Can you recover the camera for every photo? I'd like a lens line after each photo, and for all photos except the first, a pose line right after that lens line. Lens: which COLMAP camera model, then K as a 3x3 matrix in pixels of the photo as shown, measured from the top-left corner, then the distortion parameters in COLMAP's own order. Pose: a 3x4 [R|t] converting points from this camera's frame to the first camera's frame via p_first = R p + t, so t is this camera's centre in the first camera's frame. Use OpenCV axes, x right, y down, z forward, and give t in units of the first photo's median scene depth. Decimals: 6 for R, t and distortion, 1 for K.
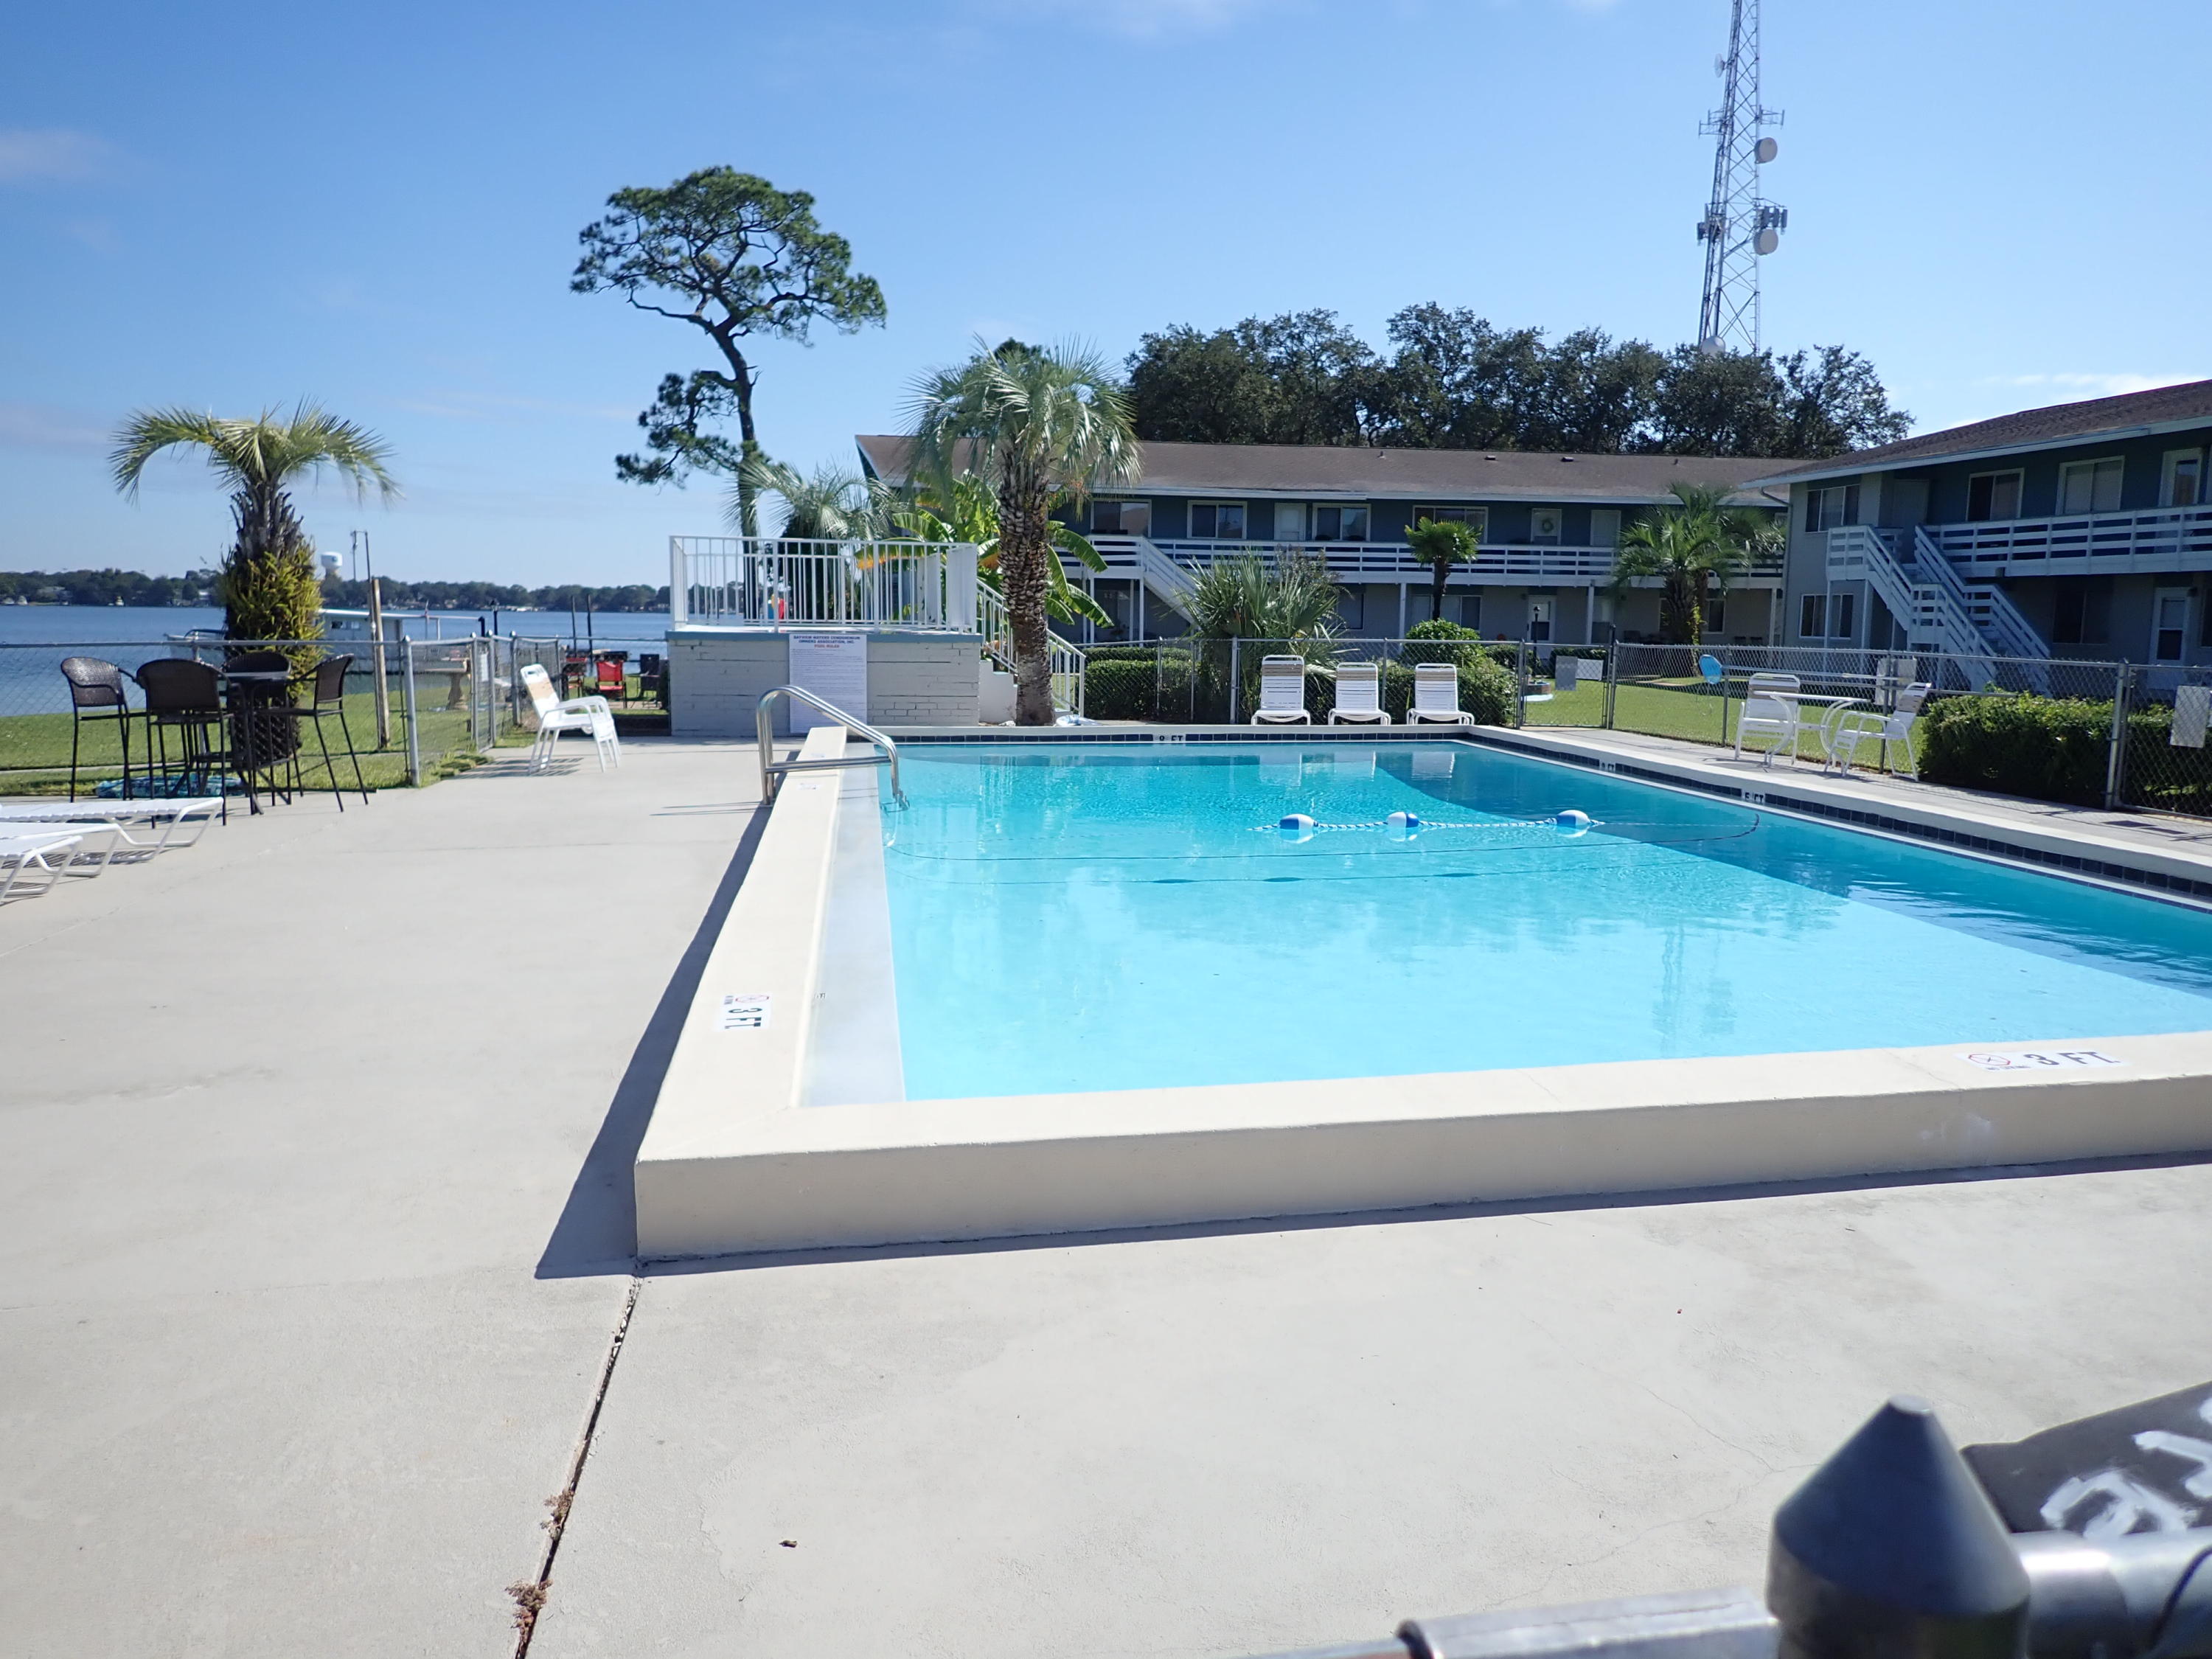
lens RADIAL K [[1620.4, 0, 1077.8], [0, 1620.4, 859.8], [0, 0, 1]] dist [0.025060, -0.009248]
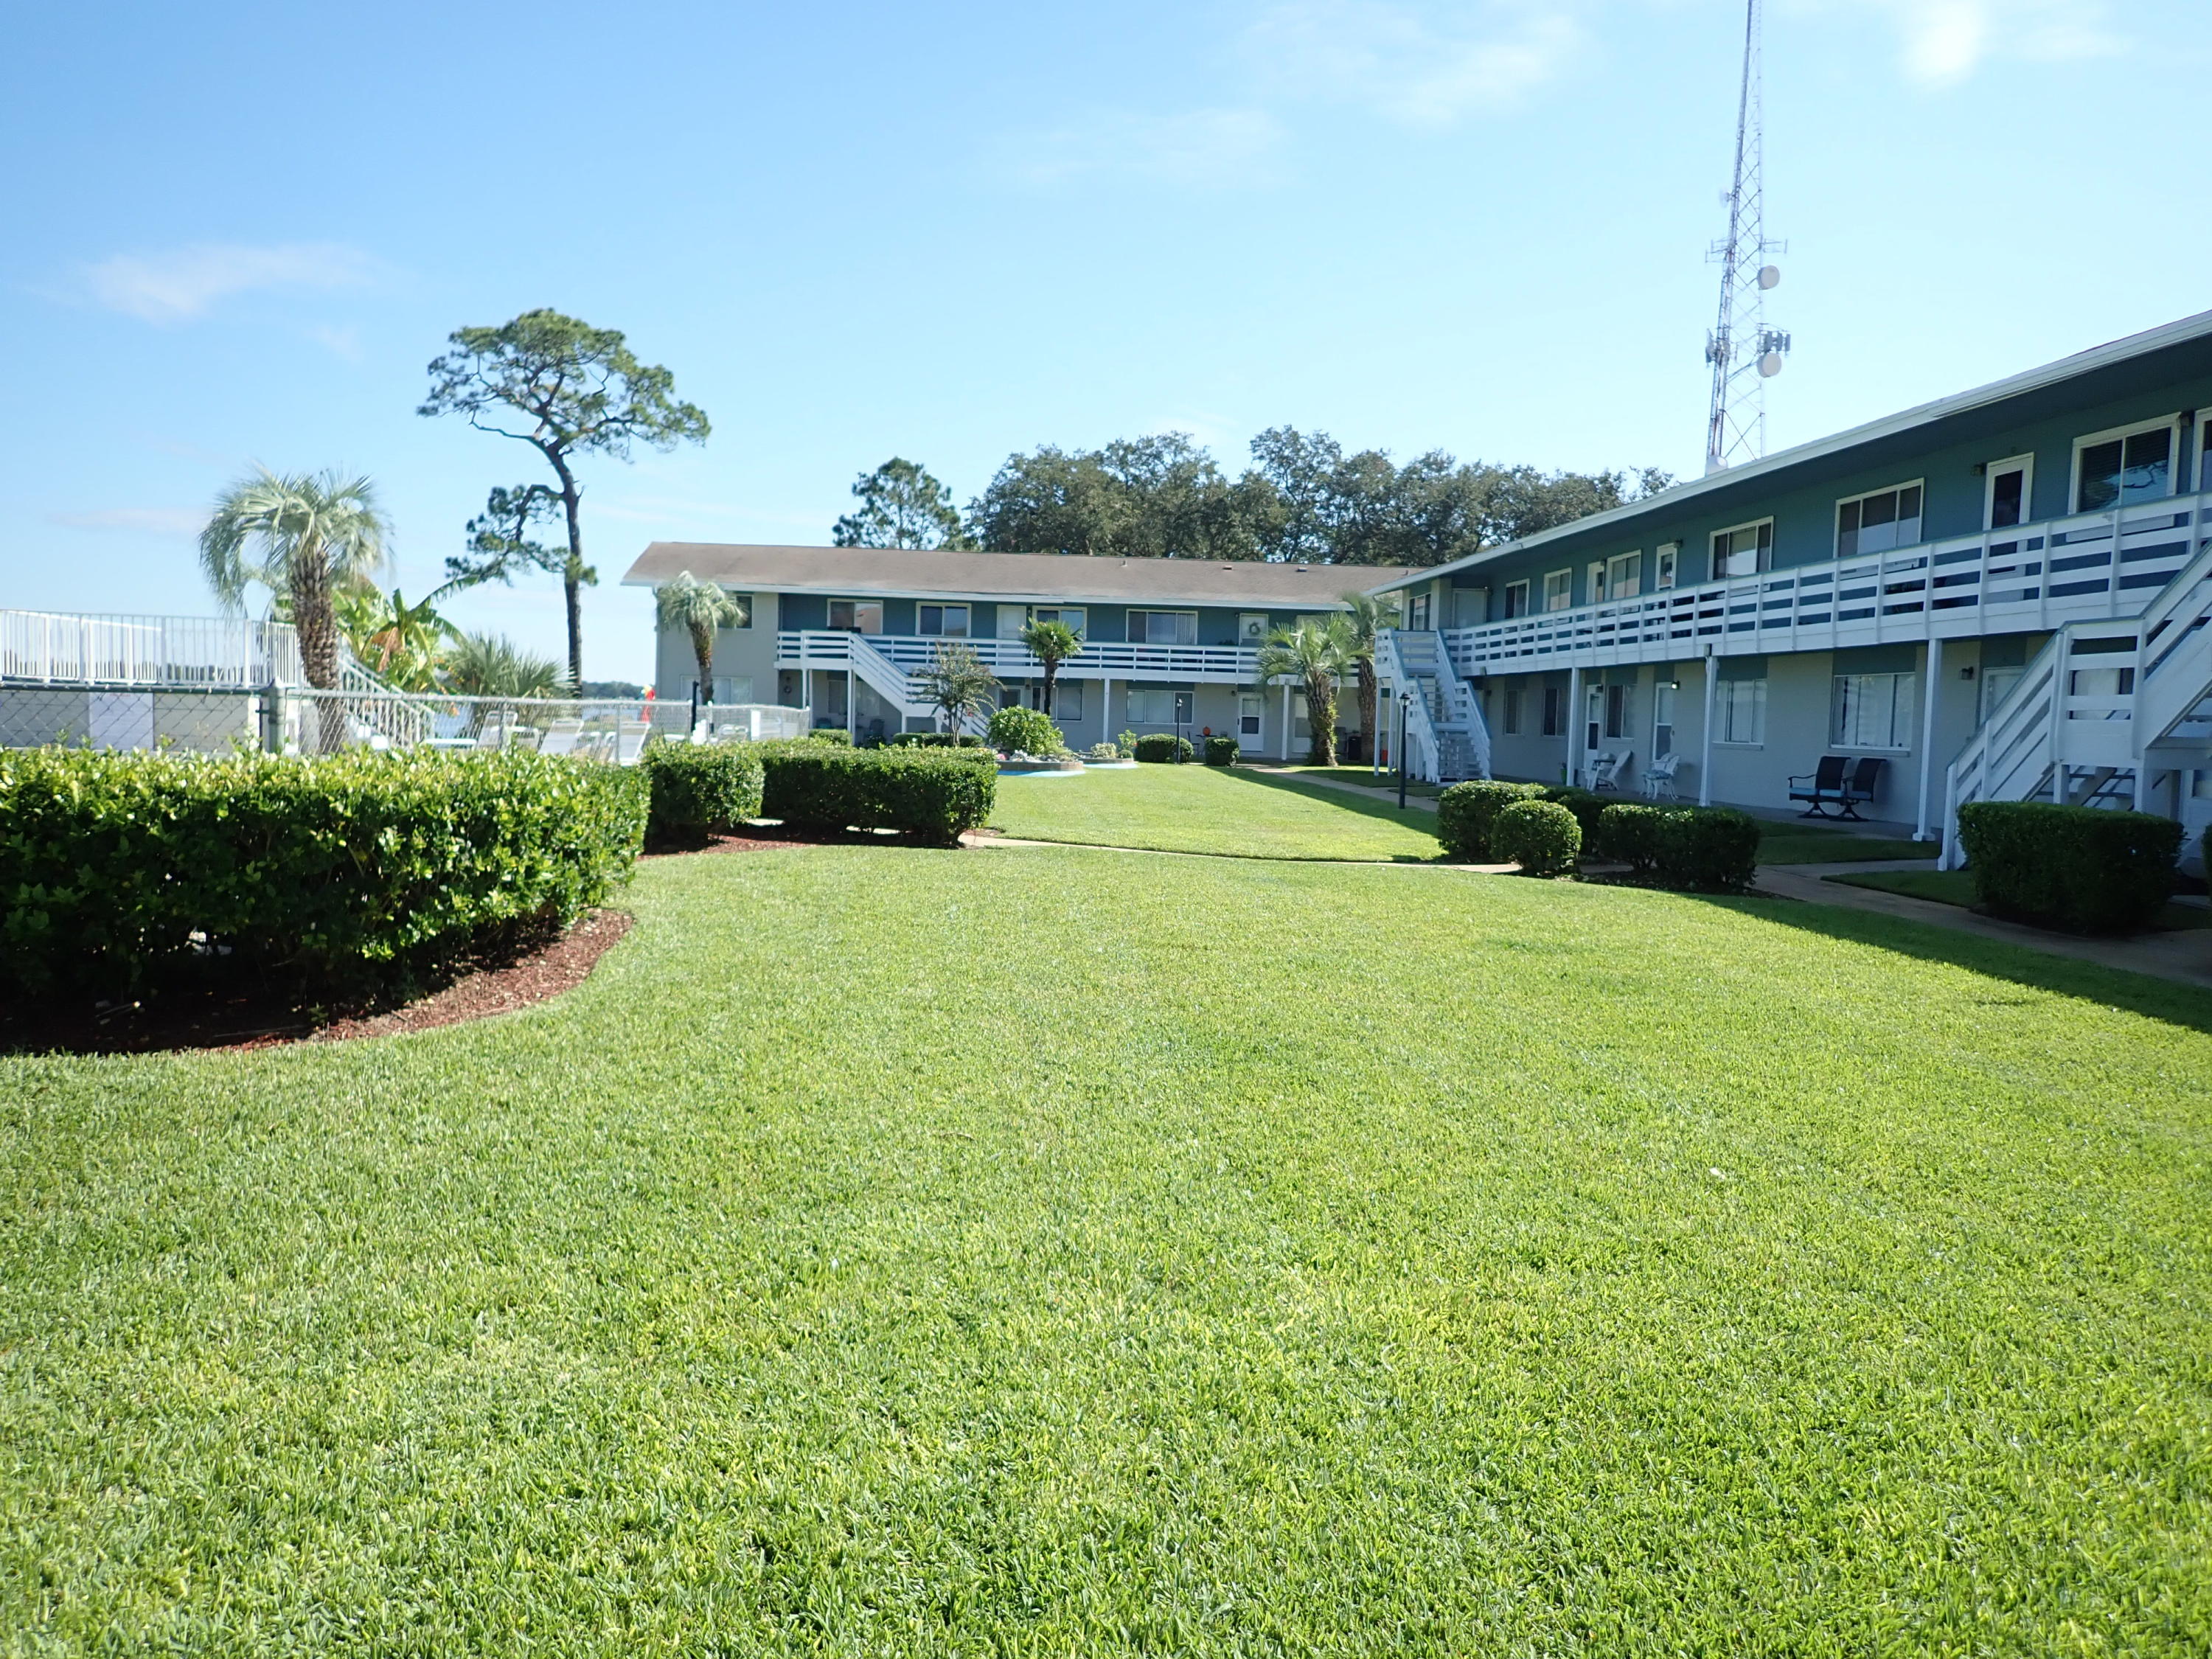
lens RADIAL K [[1620.4, 0, 1077.8], [0, 1620.4, 859.8], [0, 0, 1]] dist [0.025060, -0.009248]
pose [[0.995804, 0.025296, -0.087942, 0.249738], [-0.031011, 0.997453, -0.064239, 0.019469], [0.086093, 0.066697, 0.994052, -0.070883]]
